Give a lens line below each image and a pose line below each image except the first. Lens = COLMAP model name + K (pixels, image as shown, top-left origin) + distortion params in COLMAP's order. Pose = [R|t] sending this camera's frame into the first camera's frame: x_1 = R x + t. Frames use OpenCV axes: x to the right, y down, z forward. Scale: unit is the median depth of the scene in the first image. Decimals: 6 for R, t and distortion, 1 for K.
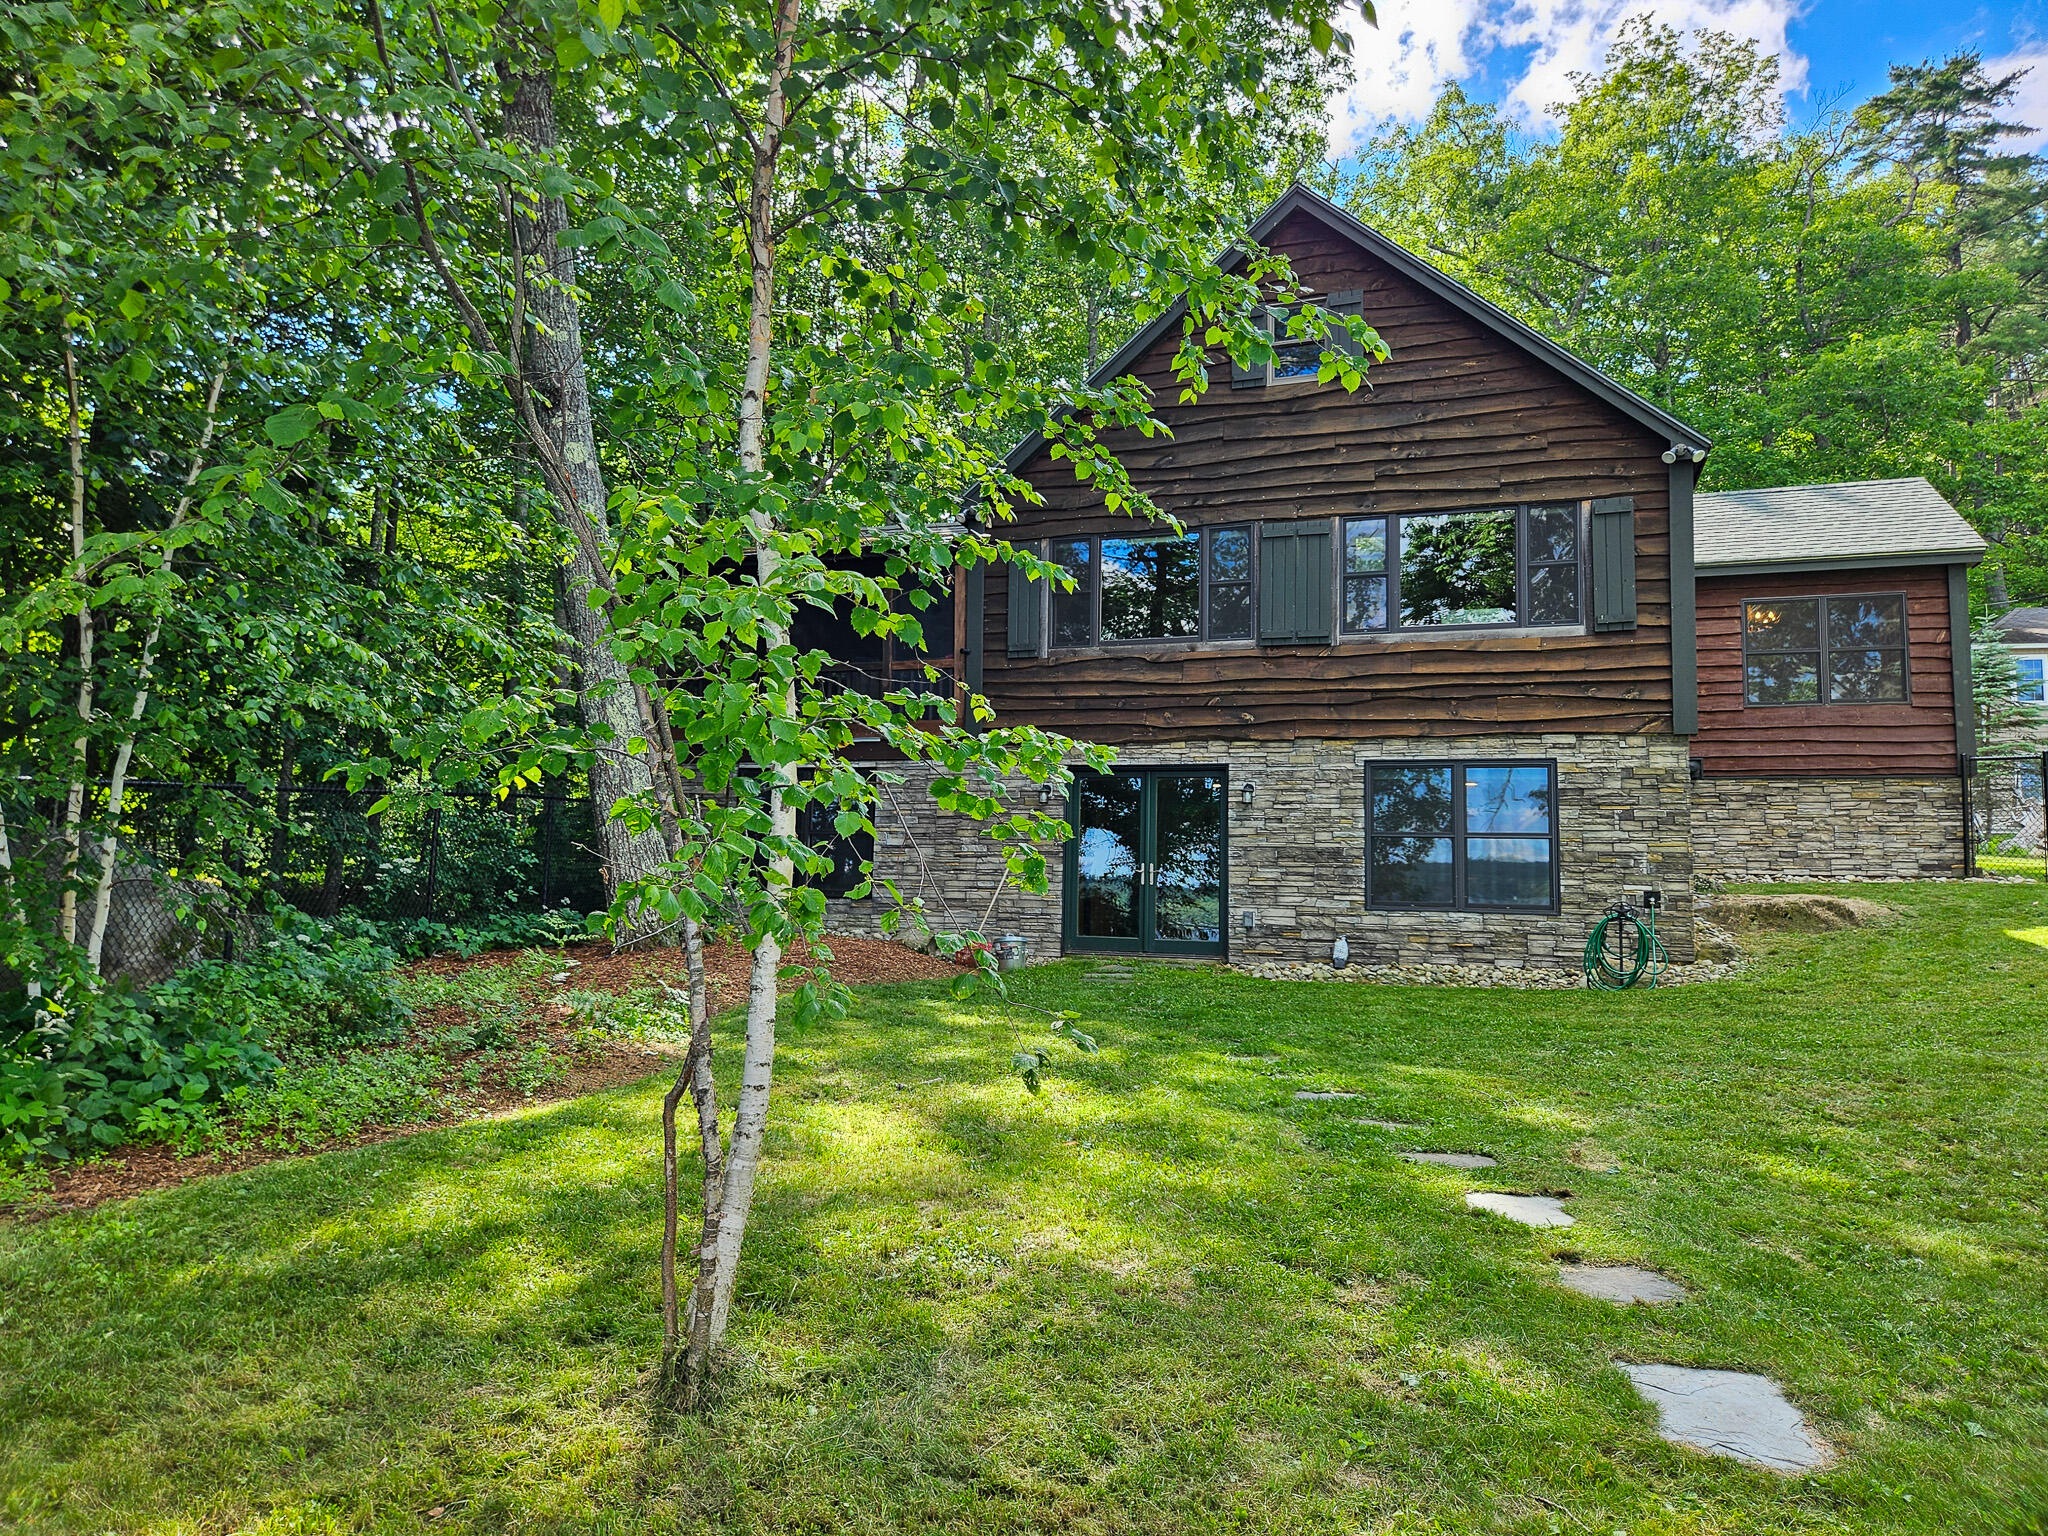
lens RADIAL K [[1406.7, 0, 999.2], [0, 1406.7, 771.5], [0, 0, 1]] dist [0.081370, -0.055038]
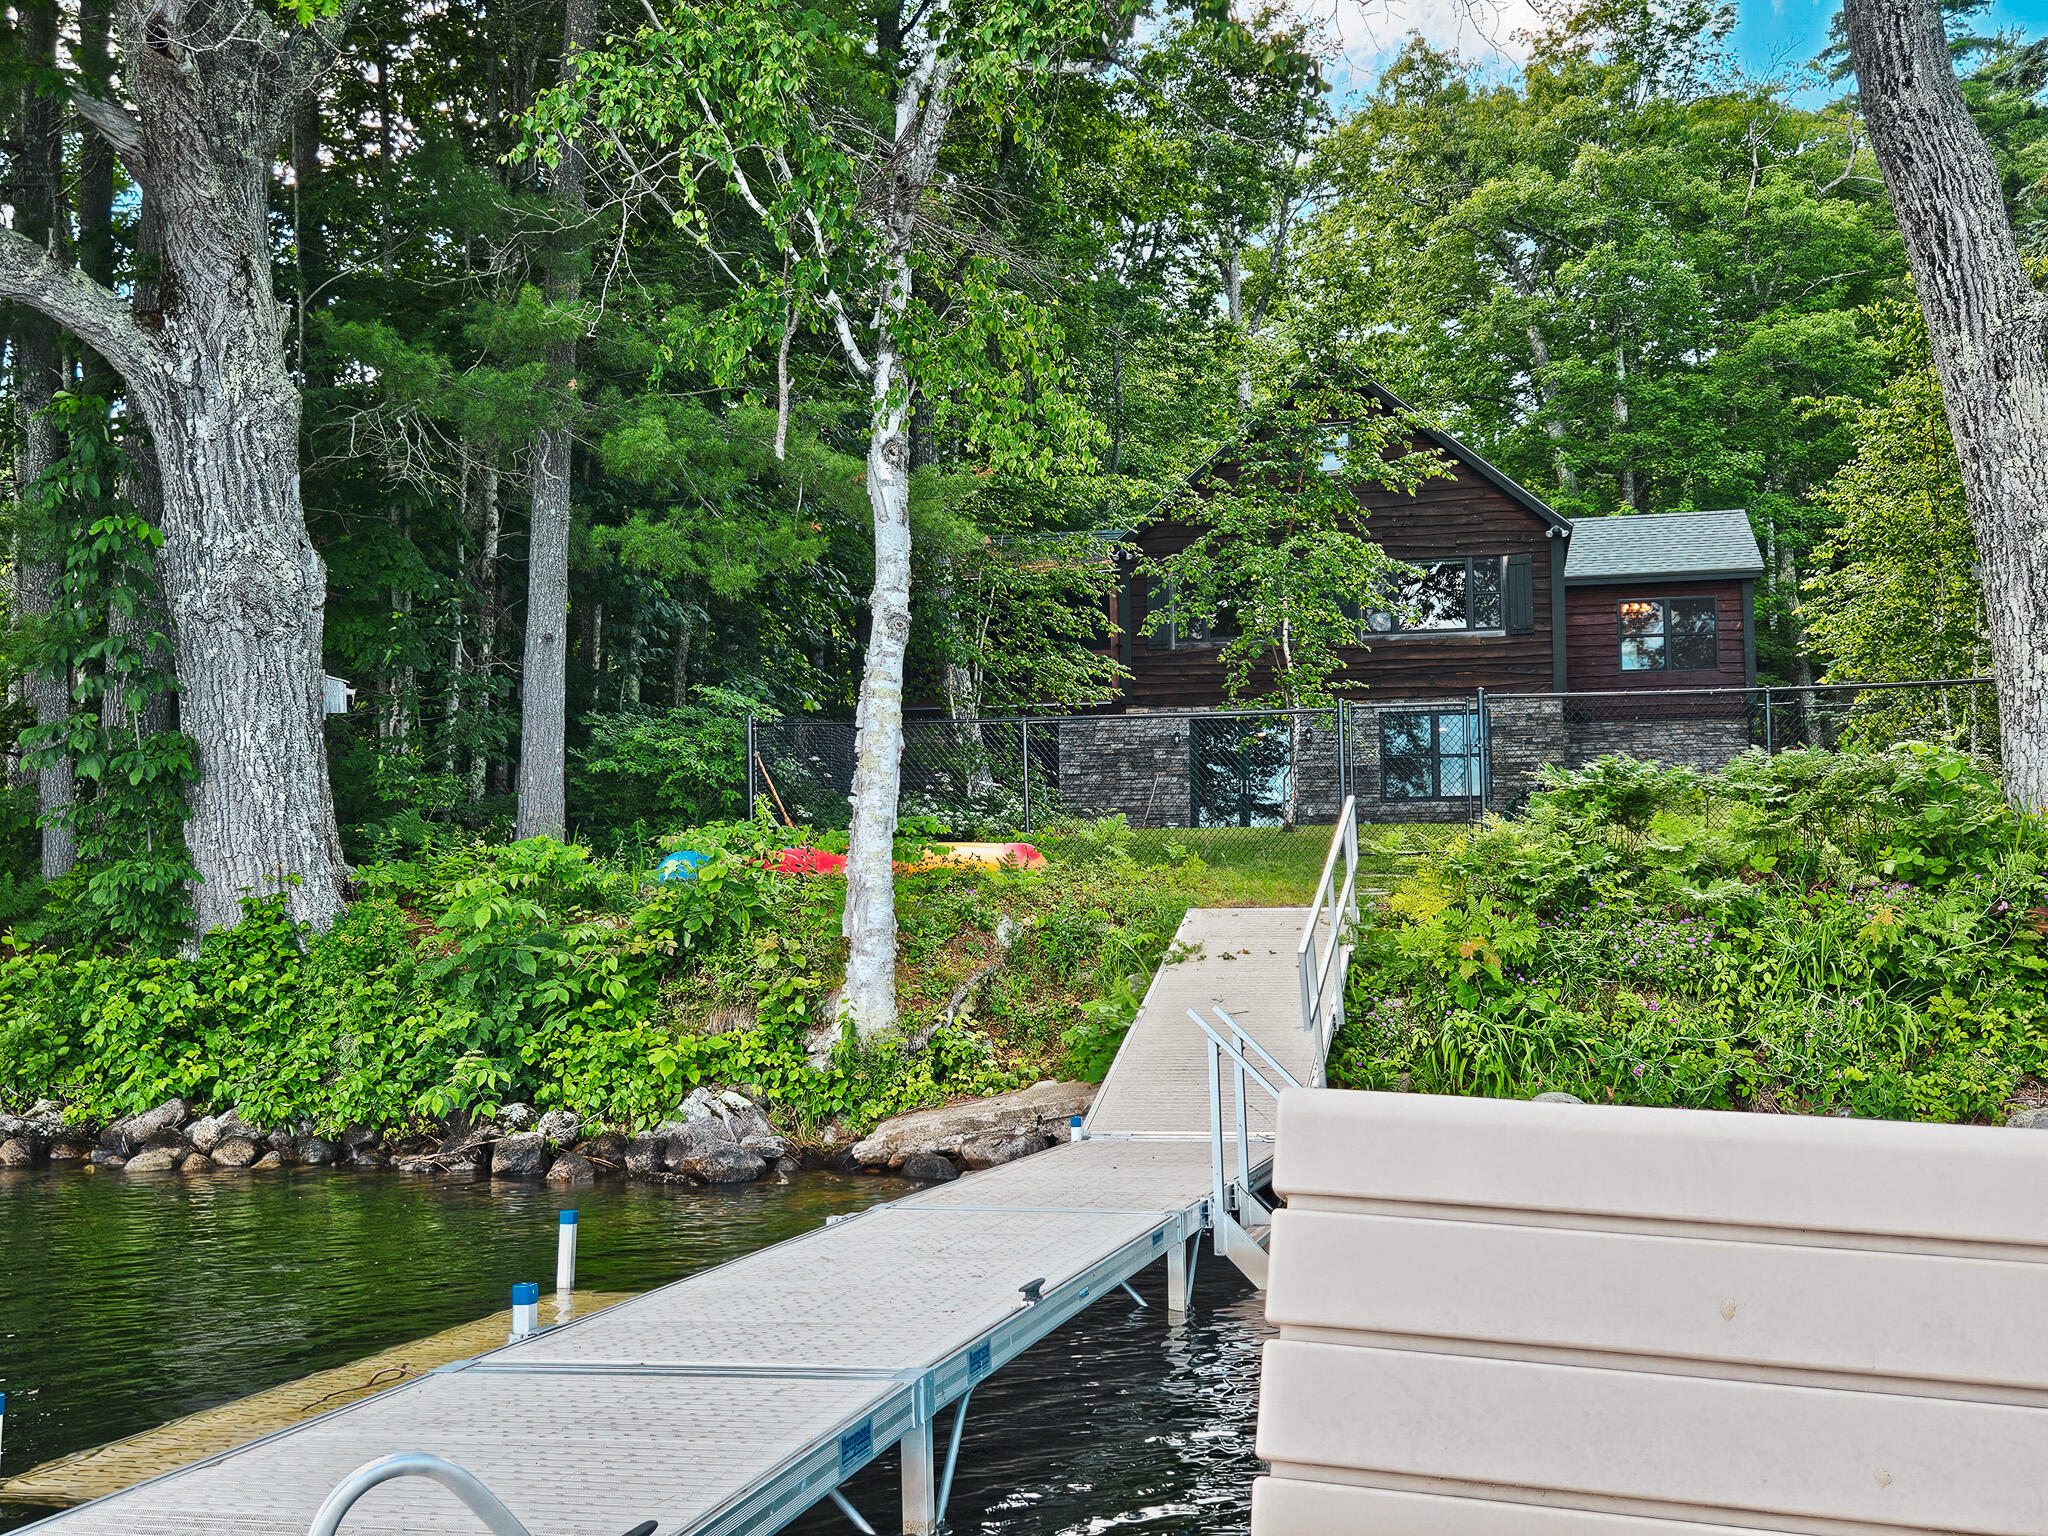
lens RADIAL K [[2056.3, 0, 1018.0], [0, 2056.3, 793.9], [0, 0, 1]] dist [0.090958, -0.095472]
pose [[0.993339, -0.020006, 0.113477, -0.429855], [0.017349, 0.999553, 0.024347, 0.021545], [-0.113913, -0.022216, 0.993242, -1.324808]]
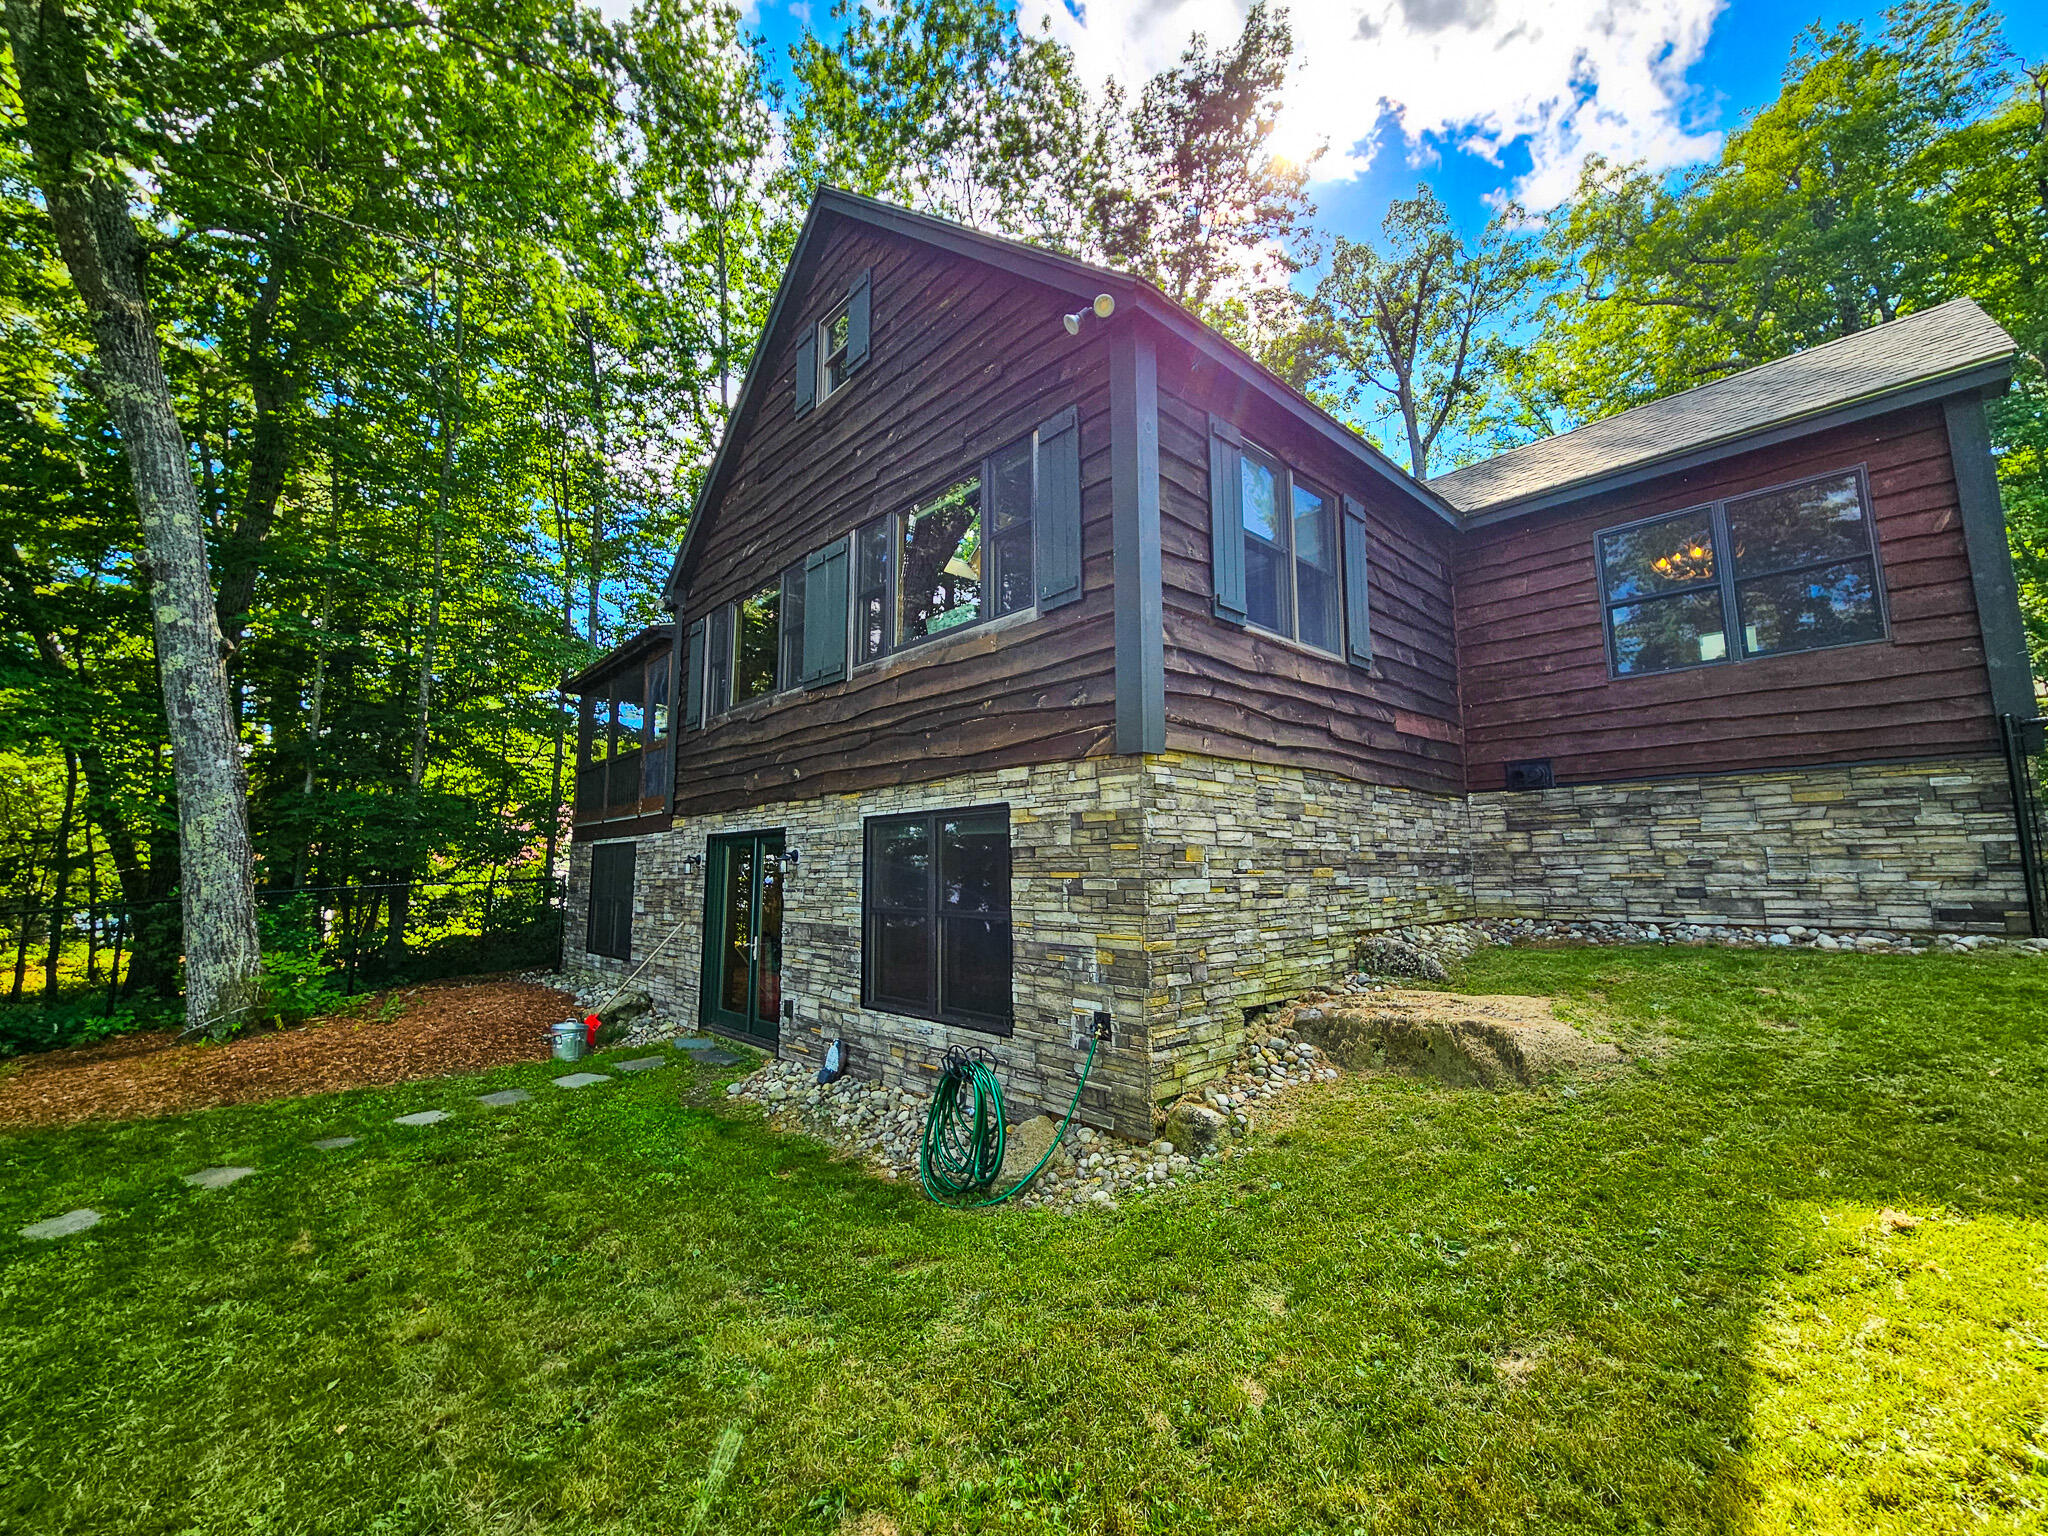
lens RADIAL K [[845.1, 0, 1036.6], [0, 845.1, 758.8], [0, 0, 1]] dist [0.000147, -0.000374]
pose [[0.879241, -0.094328, -0.466945, 0.573494], [0.076849, 0.995447, -0.056386, -0.006274], [0.470138, 0.013693, 0.882487, 0.621369]]
